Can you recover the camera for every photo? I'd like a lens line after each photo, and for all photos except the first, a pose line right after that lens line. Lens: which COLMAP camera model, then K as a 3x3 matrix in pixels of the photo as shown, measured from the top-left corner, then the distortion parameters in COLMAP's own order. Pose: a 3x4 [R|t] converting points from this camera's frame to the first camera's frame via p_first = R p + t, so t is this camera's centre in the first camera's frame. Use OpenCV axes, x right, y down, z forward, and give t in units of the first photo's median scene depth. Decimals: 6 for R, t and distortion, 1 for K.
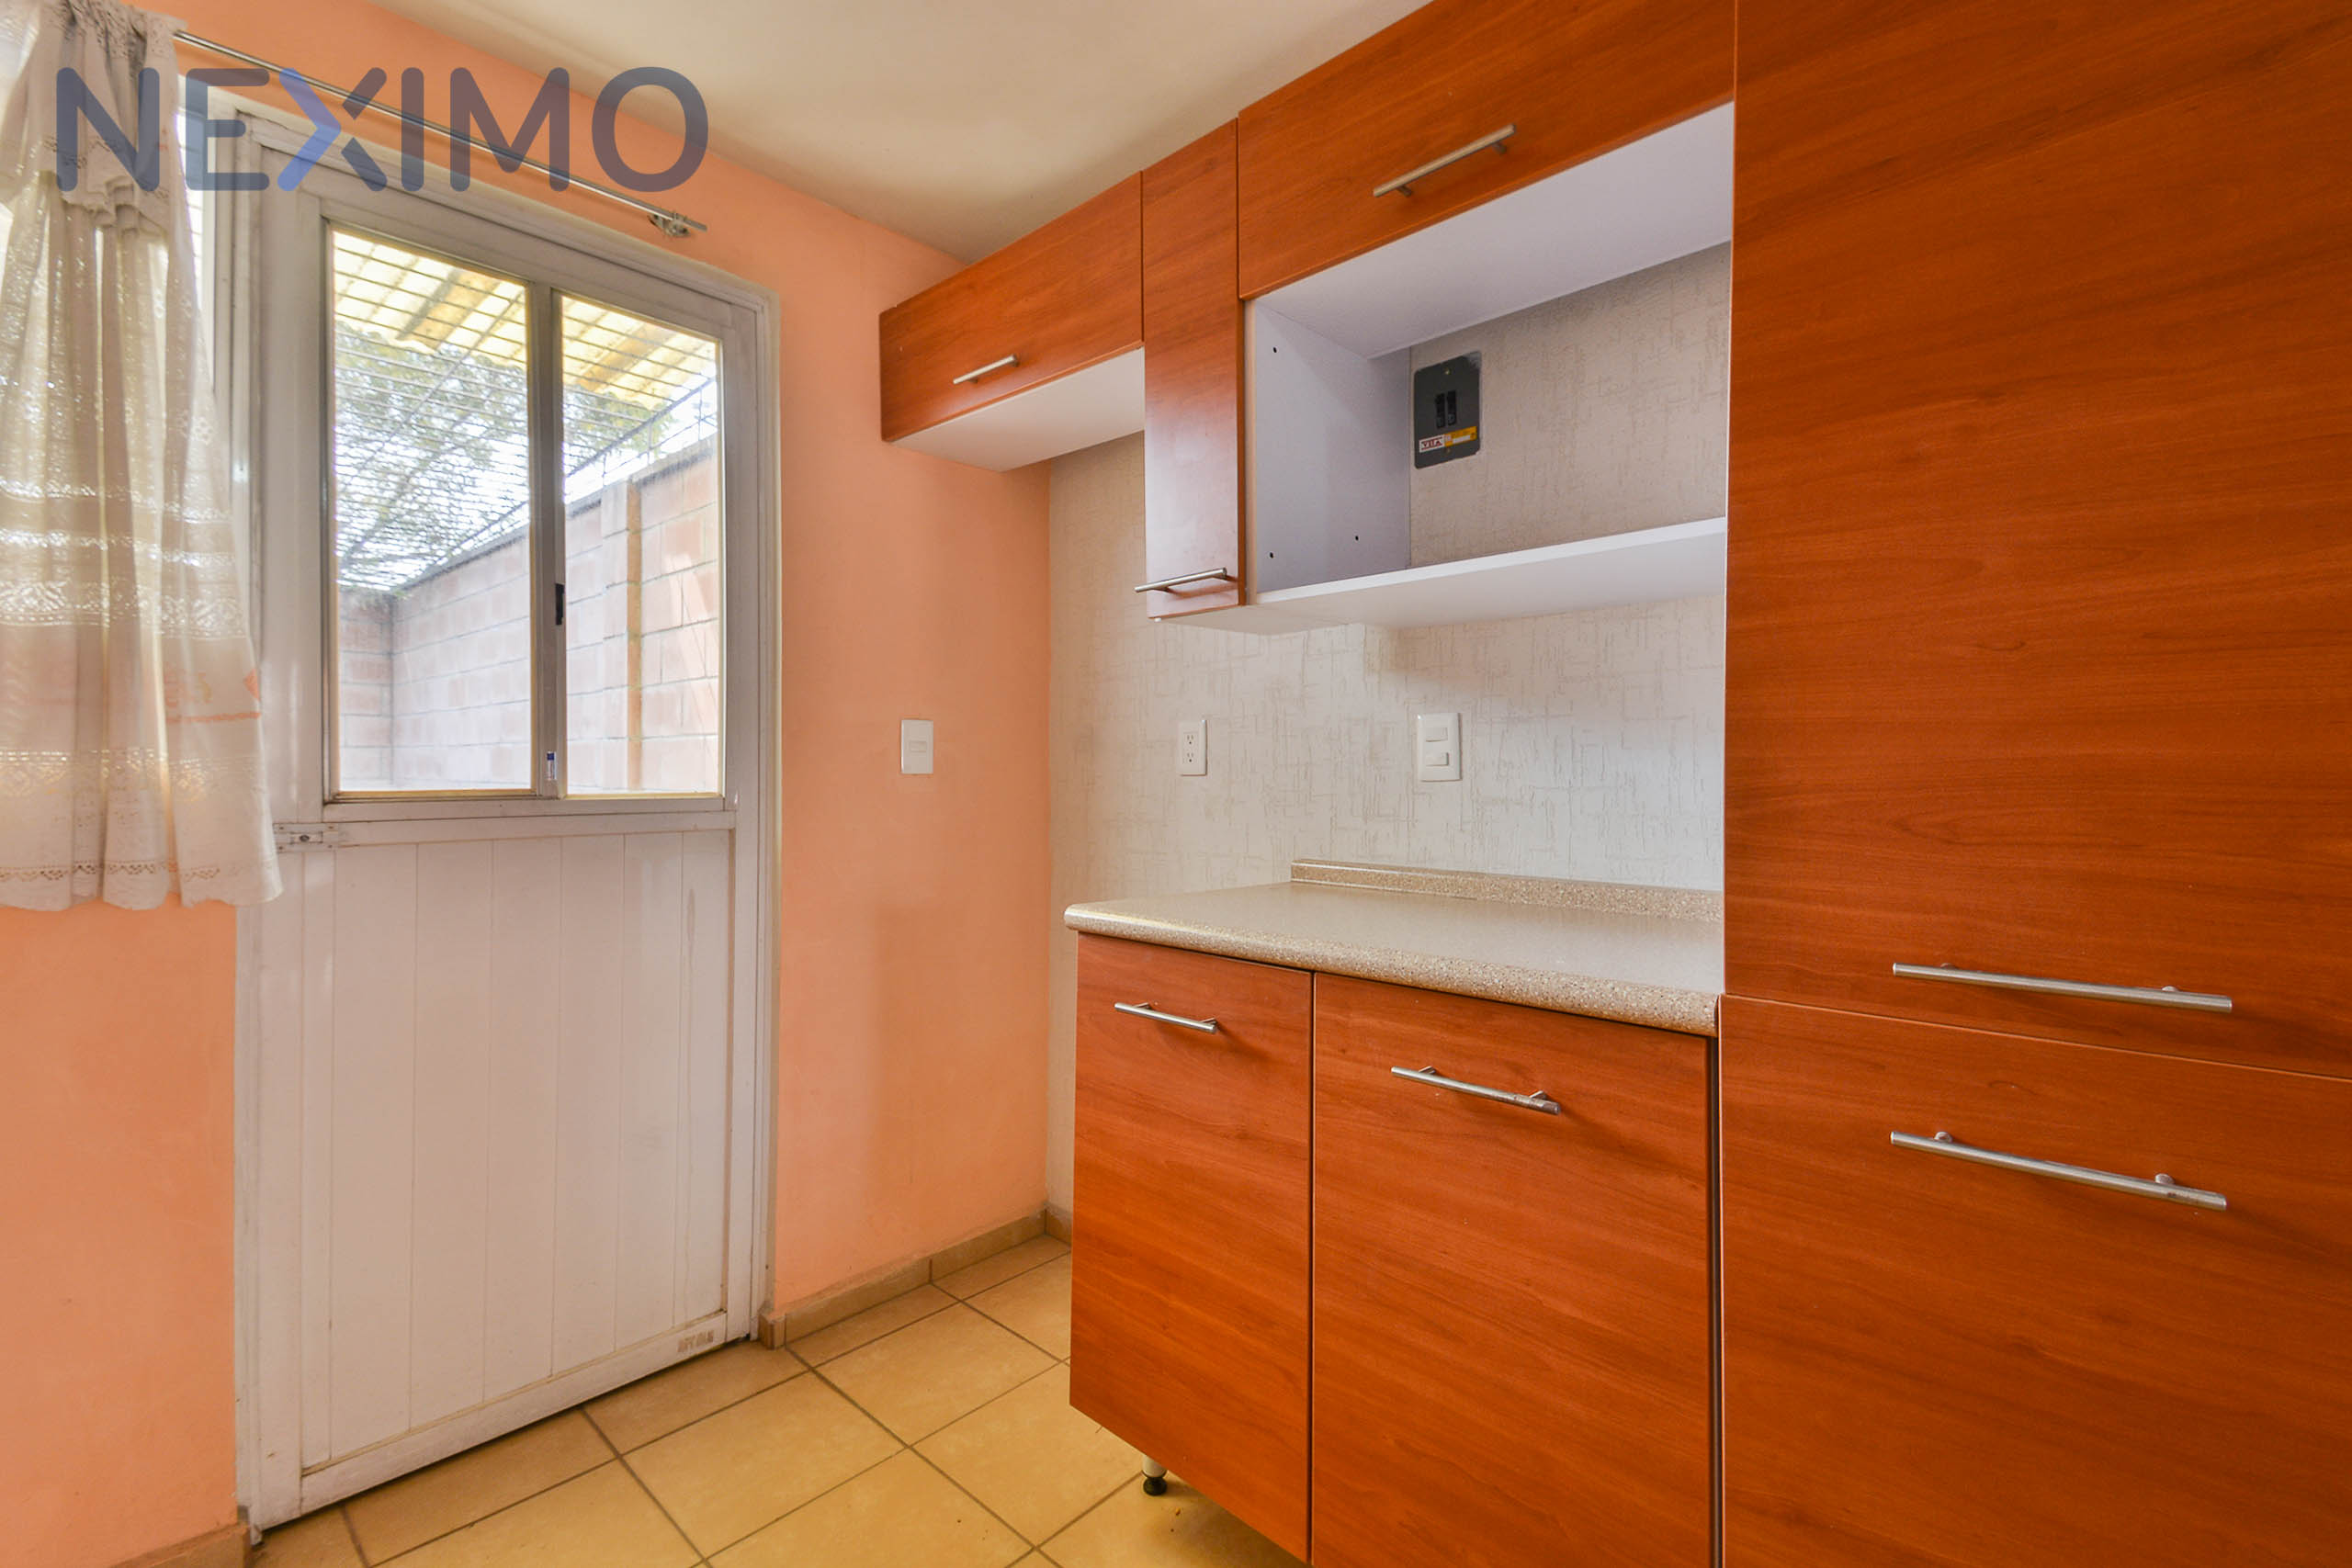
lens RADIAL K [[1061.7, 0, 1176.0], [0, 1061.7, 784.0], [0, 0, 1]] dist [0.068000, -0.035703]
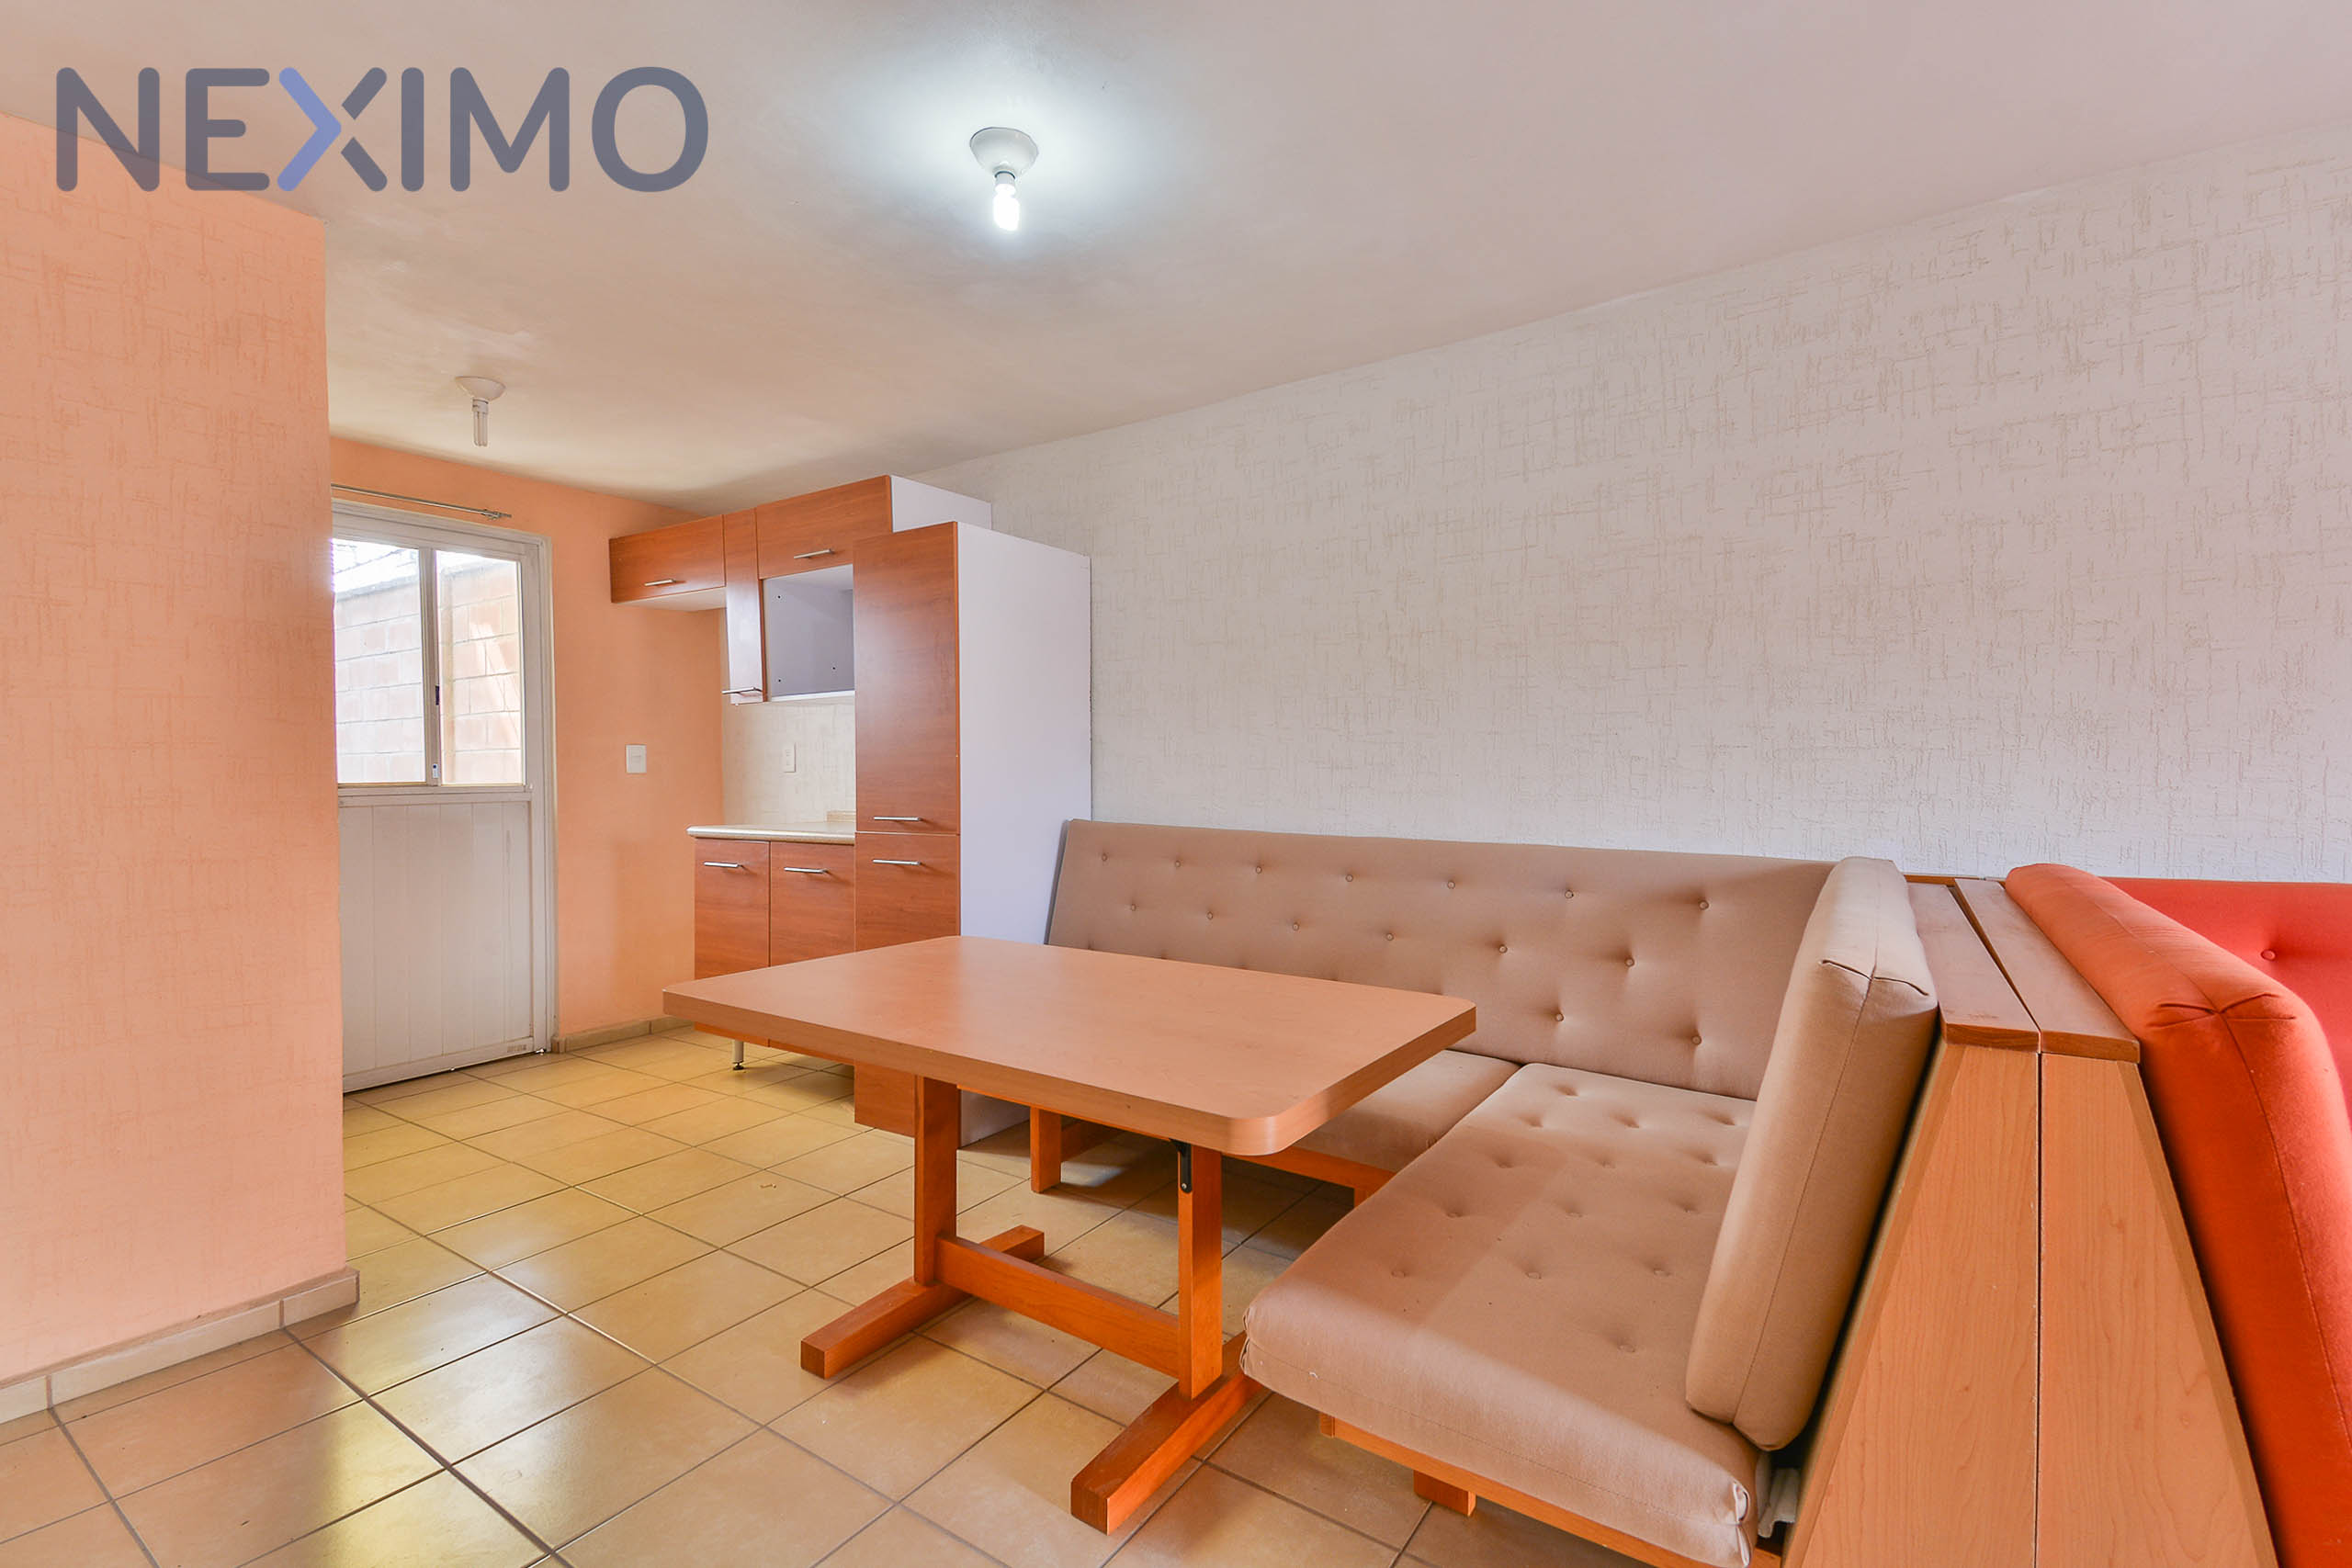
lens RADIAL K [[1032.9, 0, 1223.3], [0, 1032.9, 789.1], [0, 0, 1]] dist [0.064652, -0.032239]
pose [[0.980962, -0.016352, 0.193508, 0.680142], [0.014838, 0.999847, 0.009269, 0.028910], [-0.193630, -0.006221, 0.981055, -1.693252]]
